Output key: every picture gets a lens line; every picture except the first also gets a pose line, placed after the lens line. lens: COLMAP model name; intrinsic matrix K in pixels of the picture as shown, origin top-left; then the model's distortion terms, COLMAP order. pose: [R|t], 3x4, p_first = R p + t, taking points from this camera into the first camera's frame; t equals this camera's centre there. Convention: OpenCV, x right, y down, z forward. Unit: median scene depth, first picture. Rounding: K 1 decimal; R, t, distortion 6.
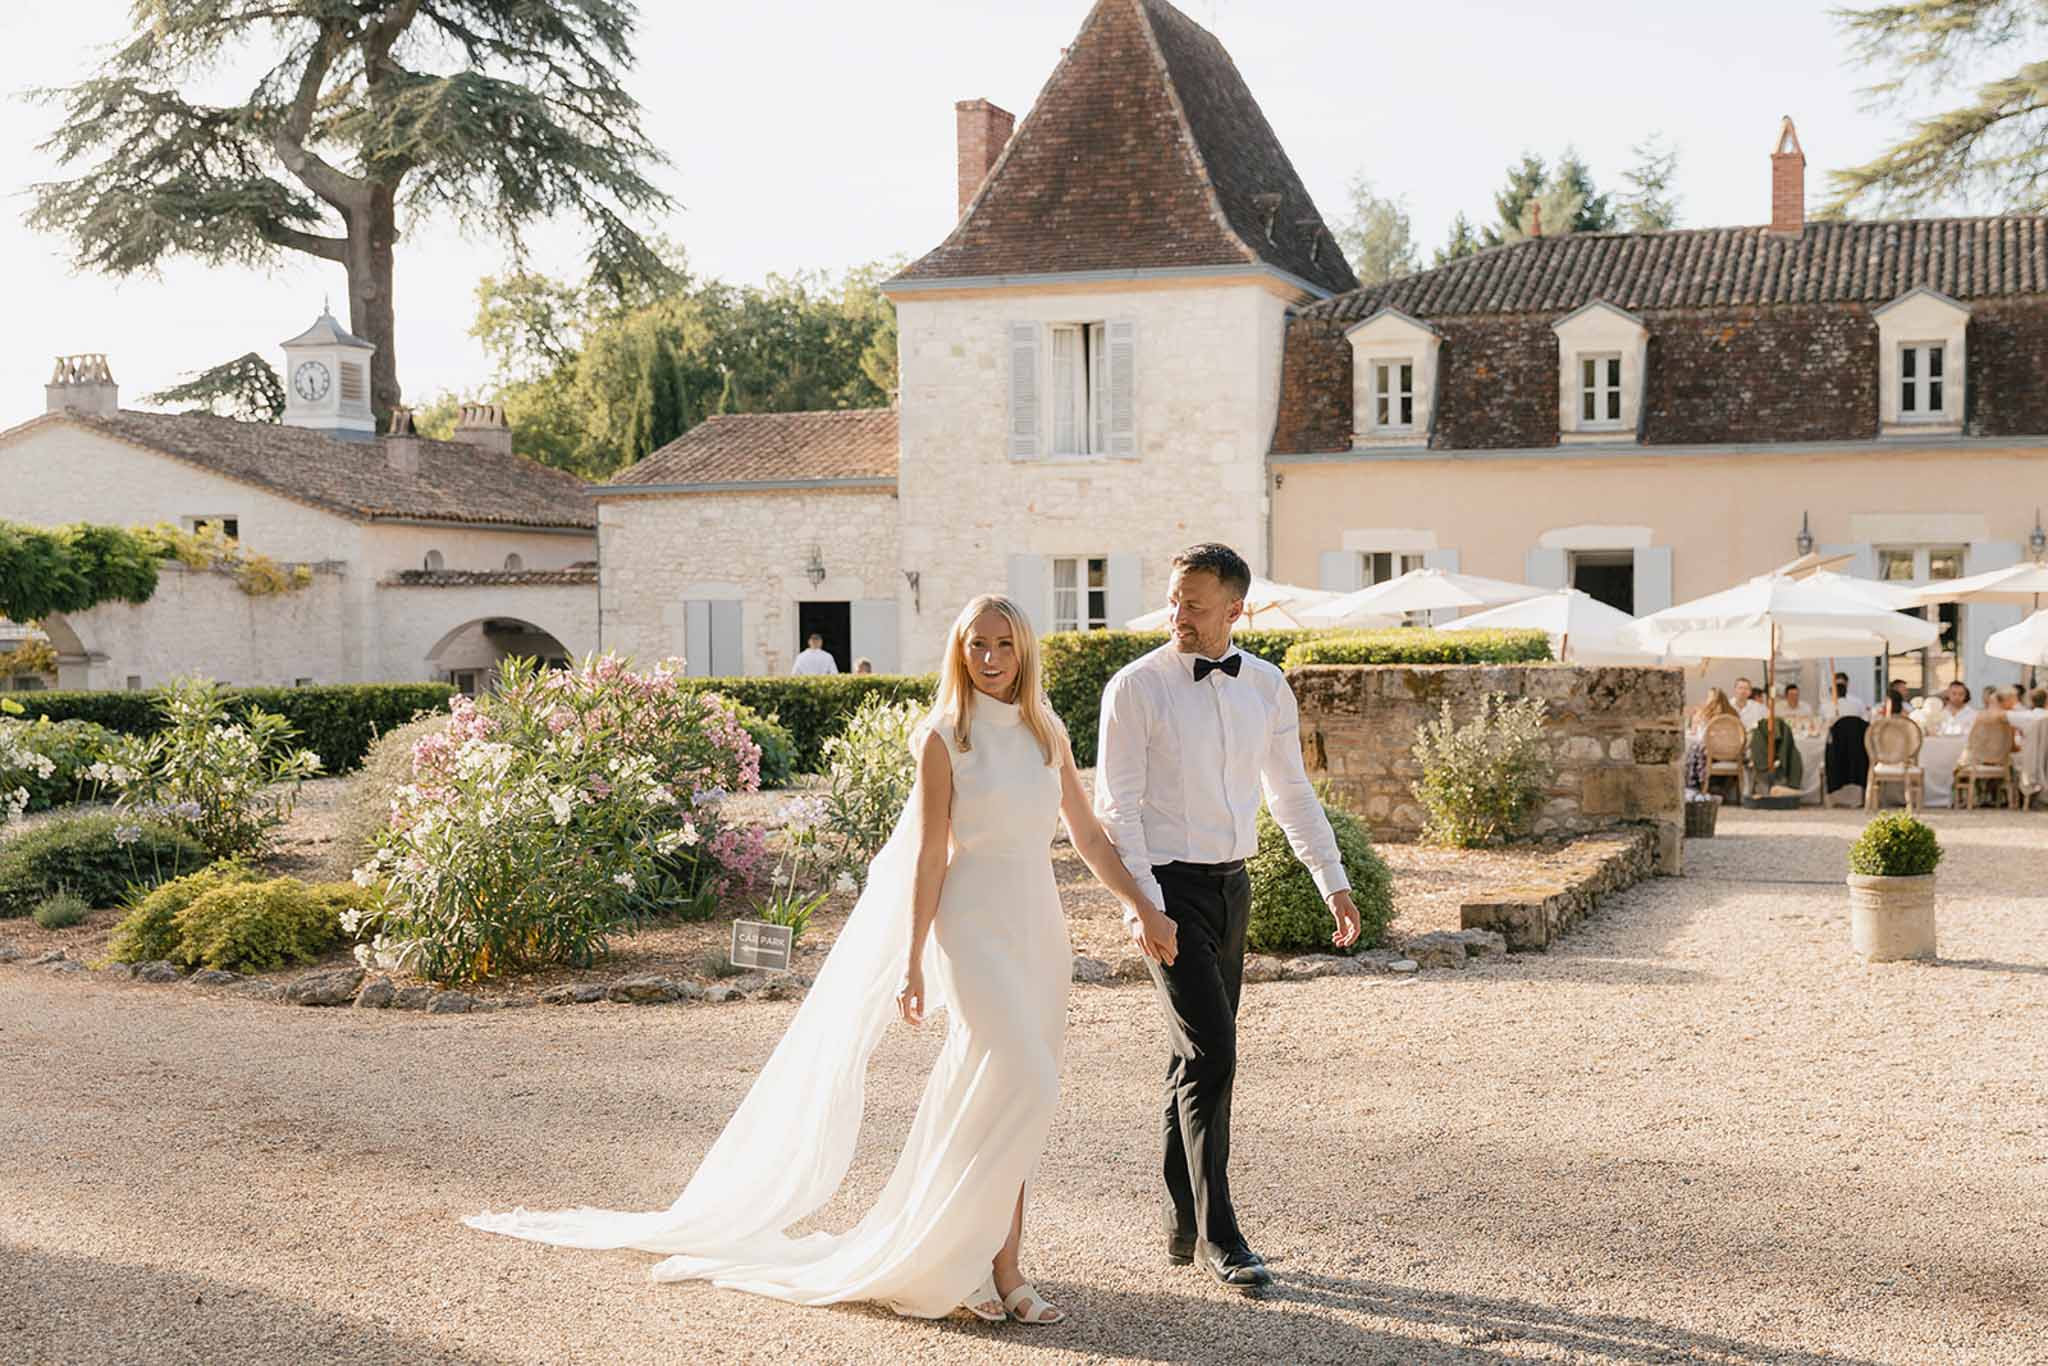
lens RADIAL K [[2625.1, 0, 1174.7], [0, 2625.1, 709.7], [0, 0, 1]] dist [0.009260, 0.000000]
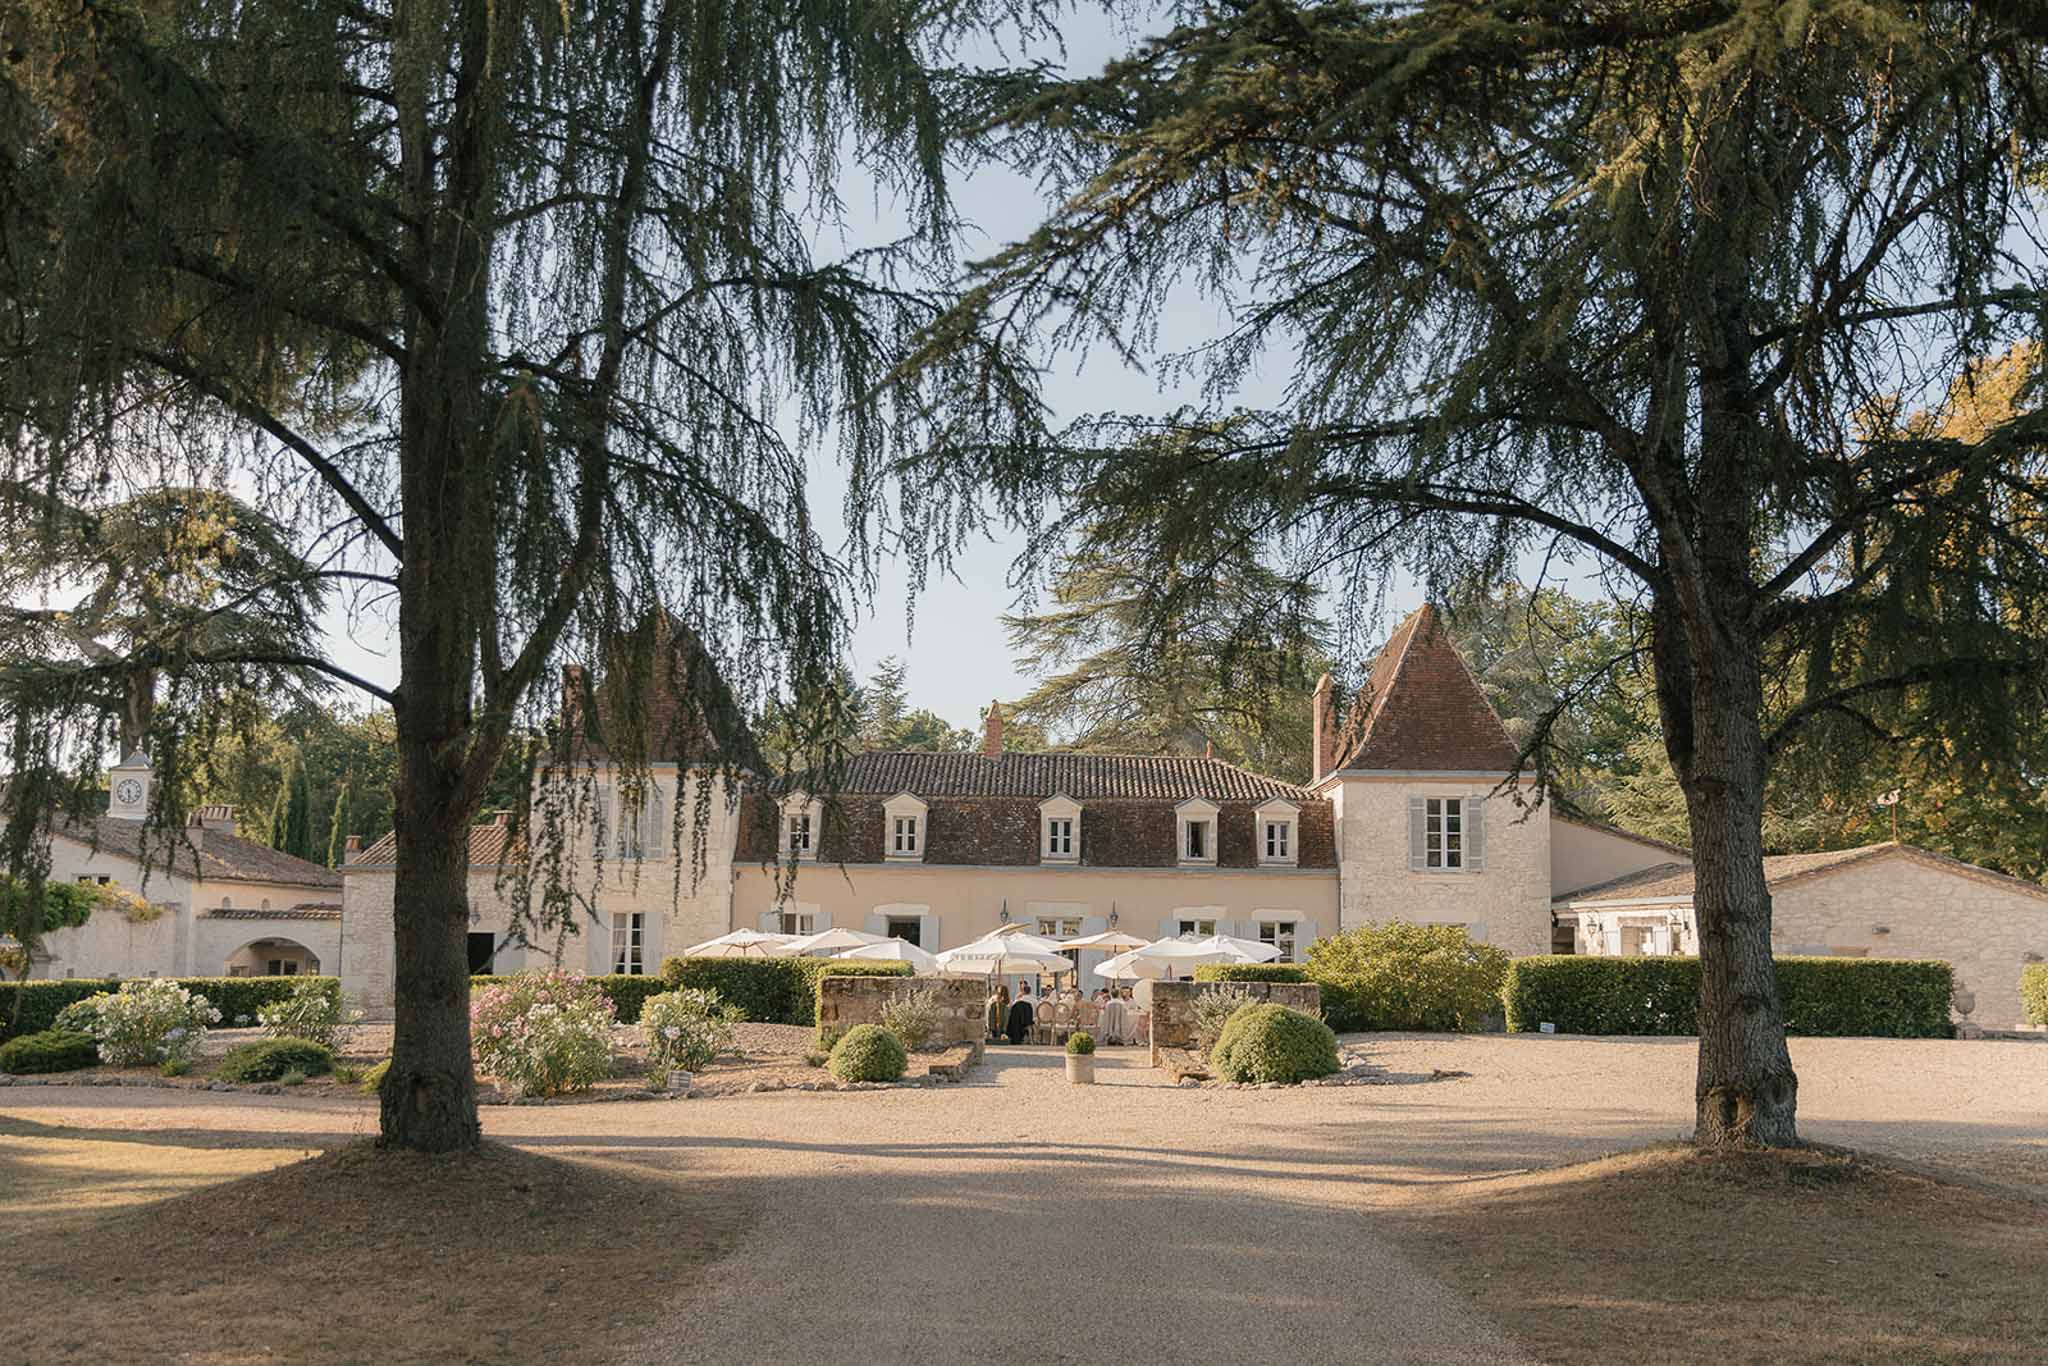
lens RADIAL K [[1686.1, 0, 983.0], [0, 1686.1, 779.1], [0, 0, 1]] dist [0.032552, -0.001923]
pose [[0.969518, 0.043944, 0.241047, -0.087986], [-0.012546, 0.991398, -0.130278, 0.001647], [-0.244699, 0.123283, 0.961730, -0.241845]]
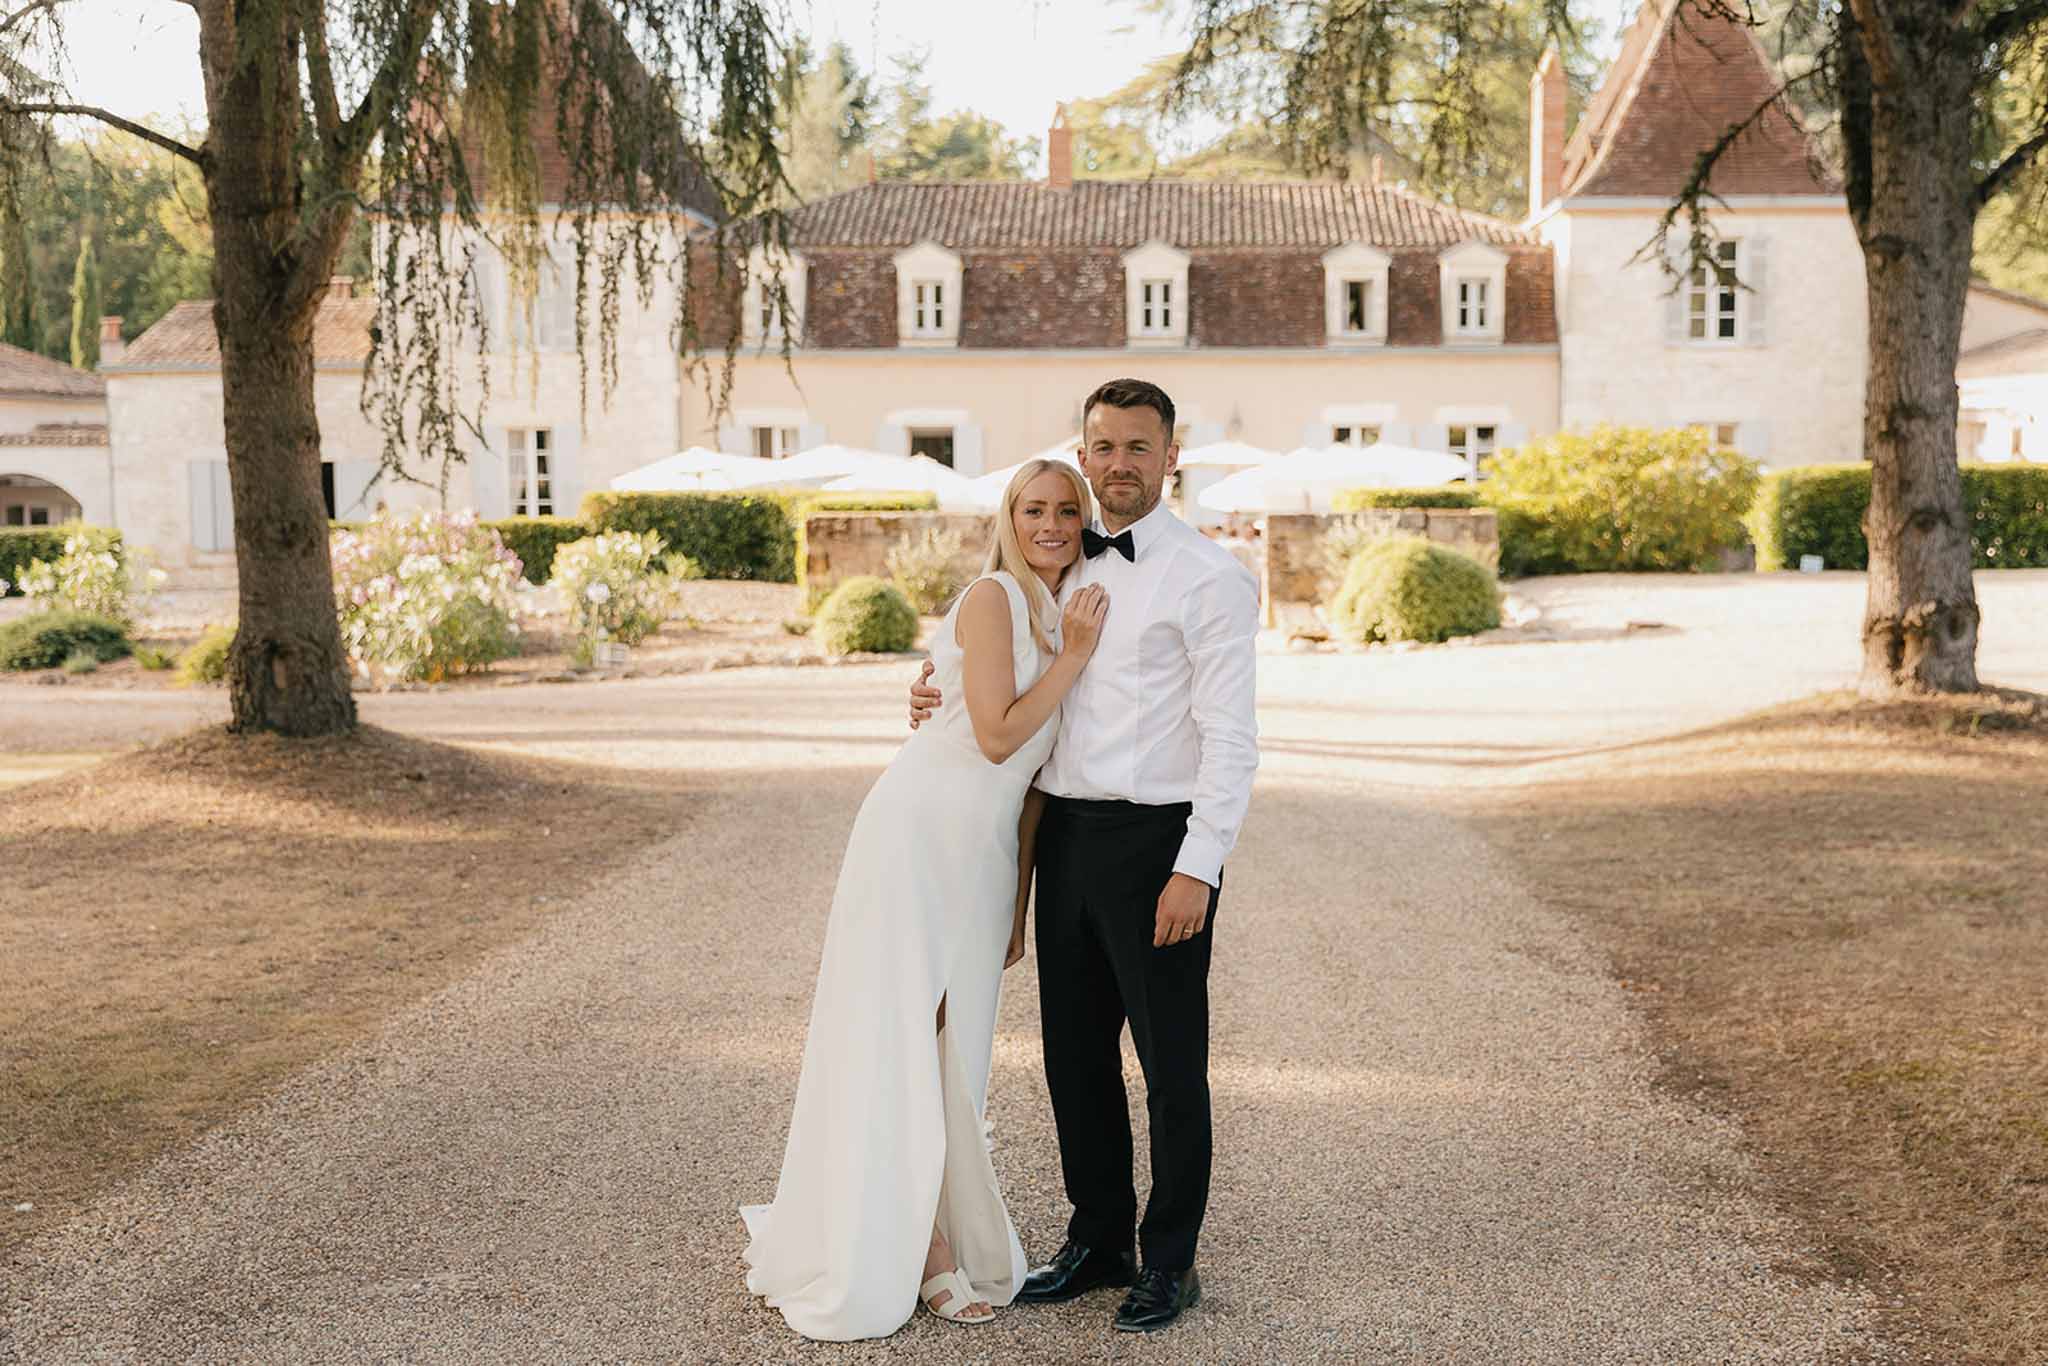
lens RADIAL K [[2552.7, 0, 1119.1], [0, 2552.7, 702.0], [0, 0, 1]] dist [0.021998, 0.000000]
pose [[0.965029, -0.022304, 0.261192, -0.089666], [0.006936, 0.998198, 0.059612, 0.003496], [-0.262051, -0.055716, 0.963444, -0.299169]]
